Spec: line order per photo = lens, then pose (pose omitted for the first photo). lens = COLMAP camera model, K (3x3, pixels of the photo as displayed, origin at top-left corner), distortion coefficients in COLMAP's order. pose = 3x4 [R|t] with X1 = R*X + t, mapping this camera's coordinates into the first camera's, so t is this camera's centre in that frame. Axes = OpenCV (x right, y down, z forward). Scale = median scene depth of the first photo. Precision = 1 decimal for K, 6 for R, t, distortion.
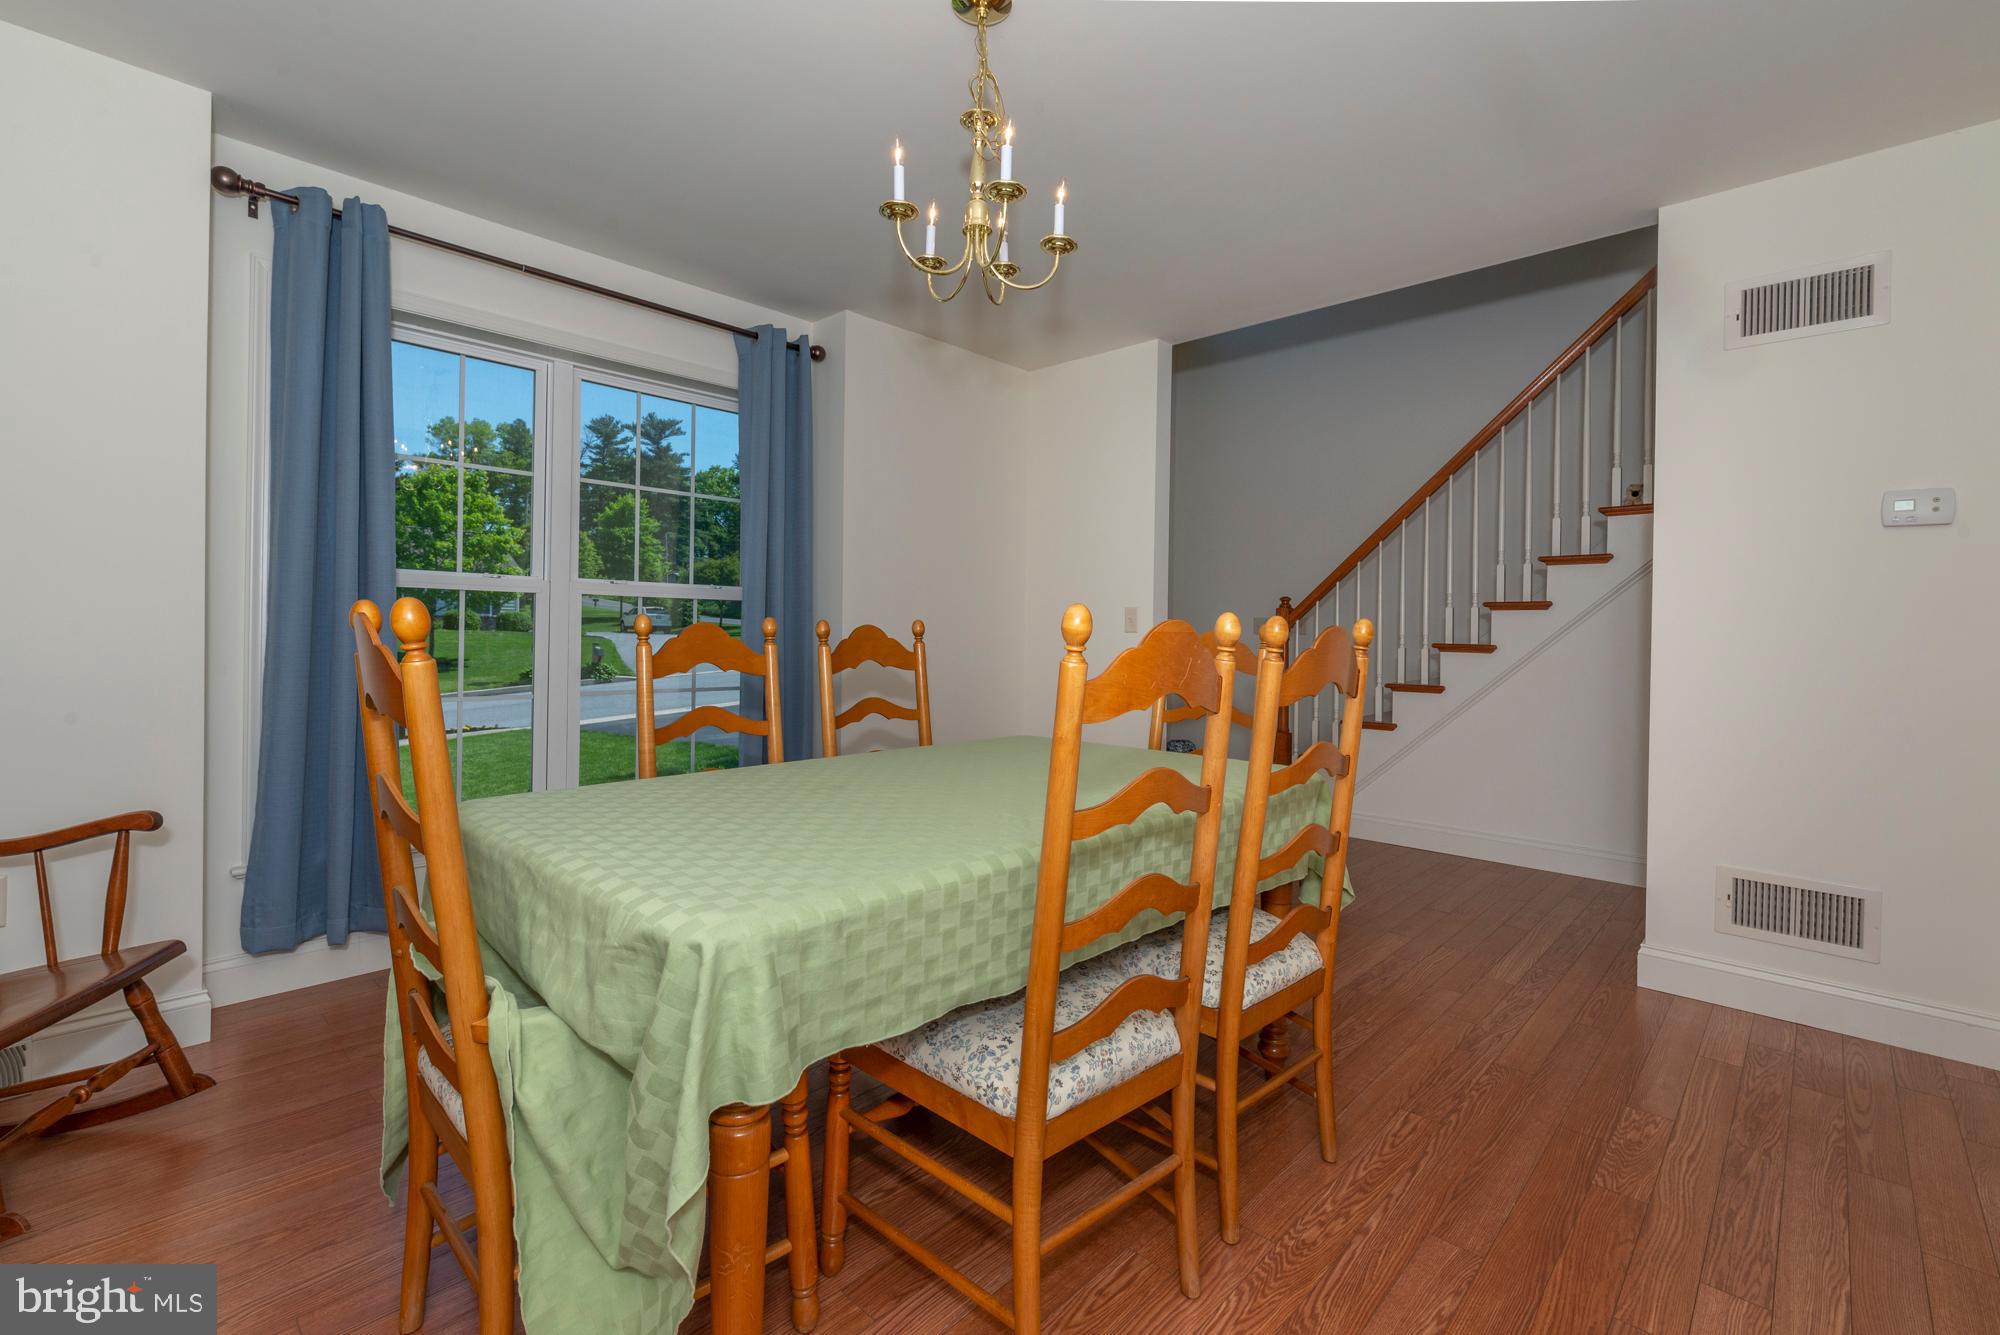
lens RADIAL K [[869.5, 0, 990.8], [0, 869.5, 647.0], [0, 0, 1]] dist [0.001149, -0.000450]
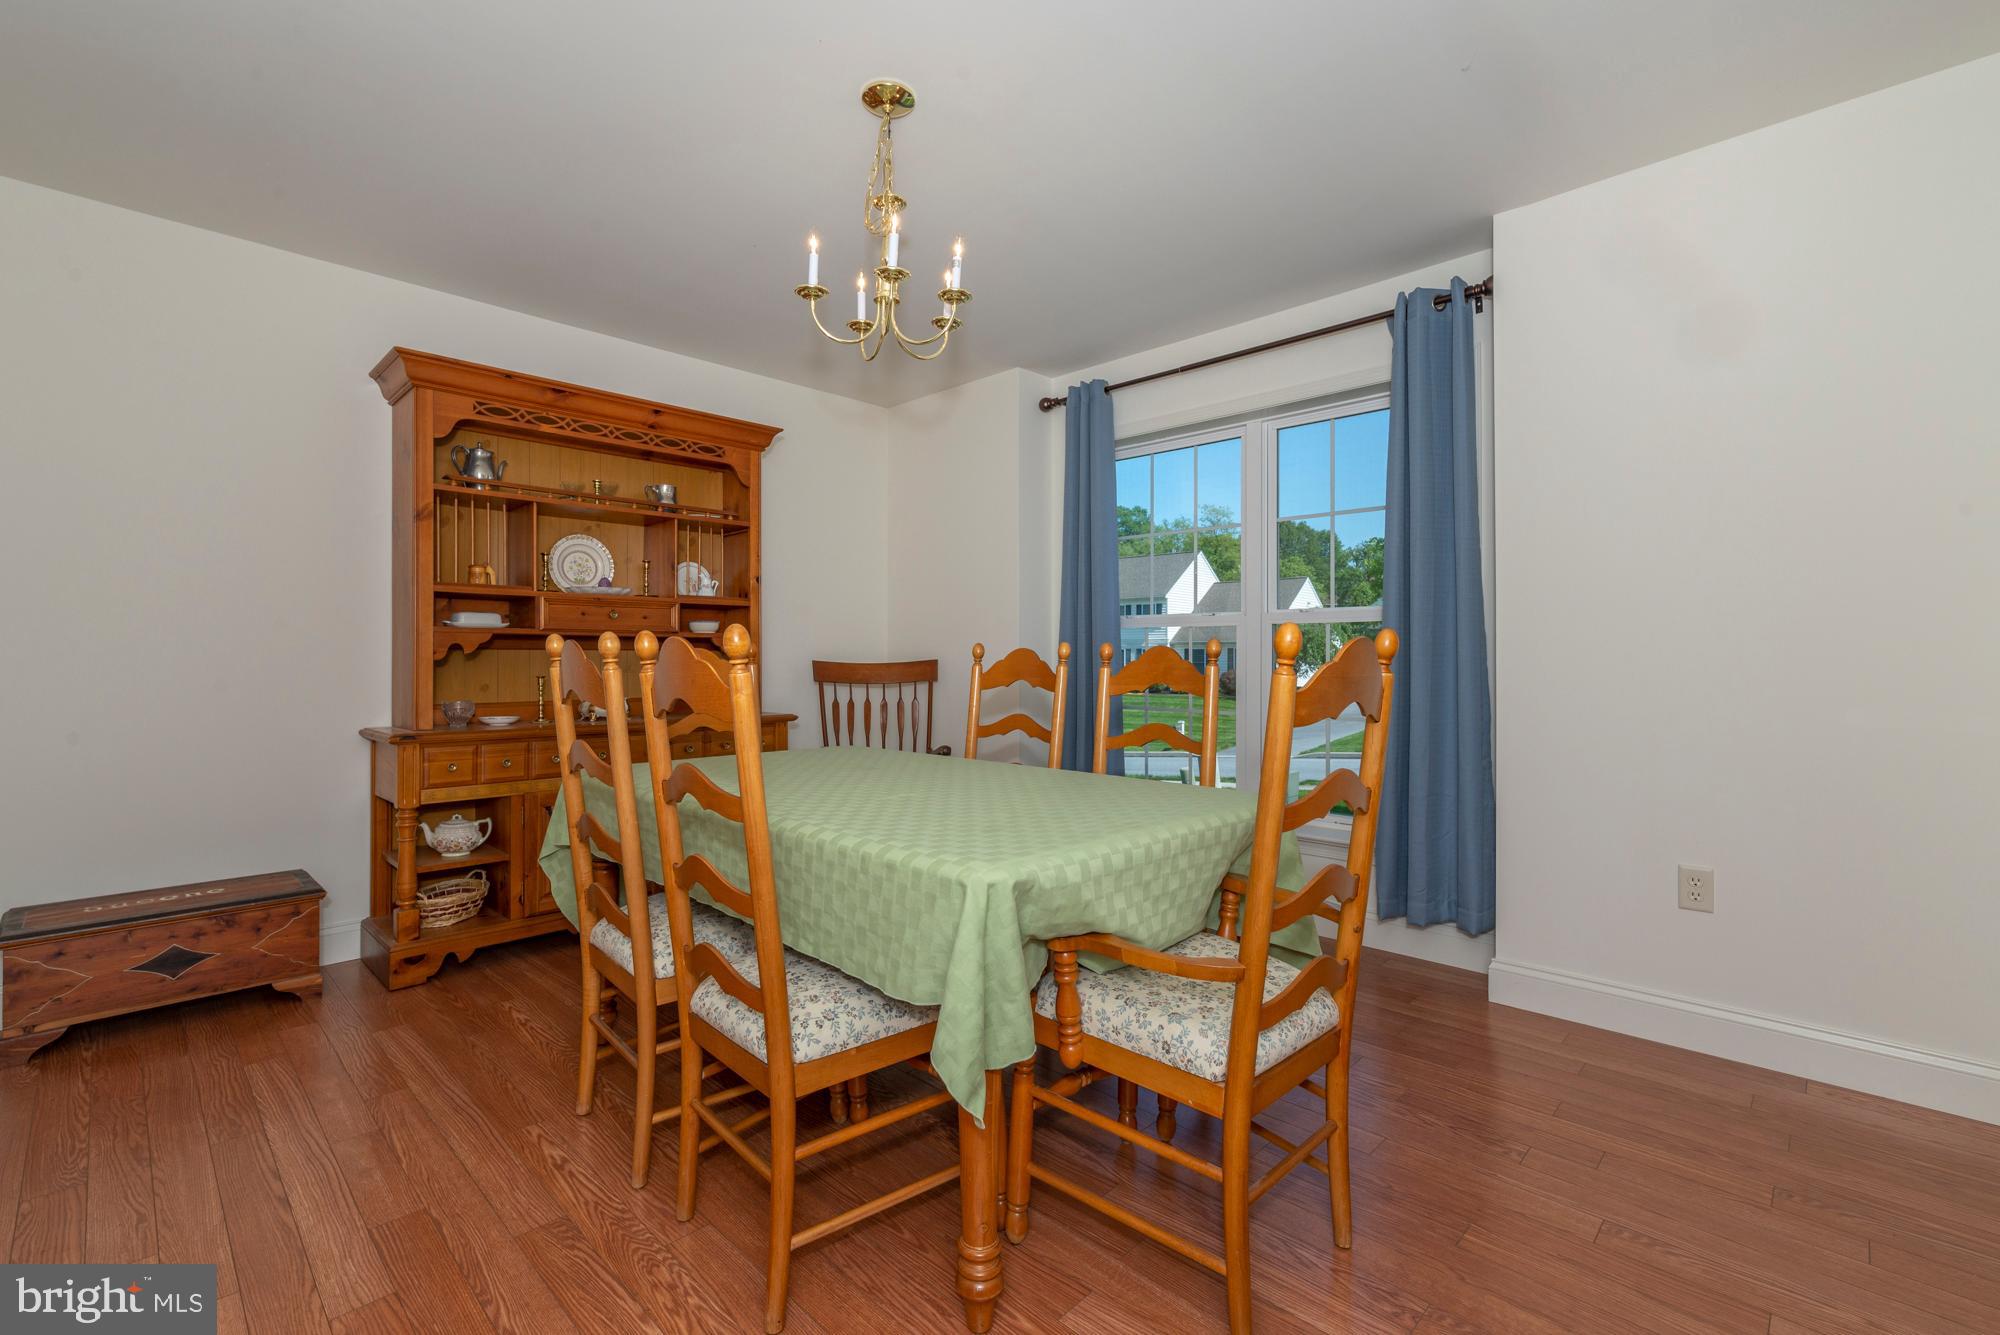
lens RADIAL K [[869.5, 0, 990.8], [0, 869.5, 647.0], [0, 0, 1]] dist [0.001149, -0.000450]
pose [[-0.013612, -0.018899, -0.999729, 0.961471], [-0.007609, 0.999794, -0.018797, -0.006184], [0.999878, 0.007351, -0.013753, 0.981339]]
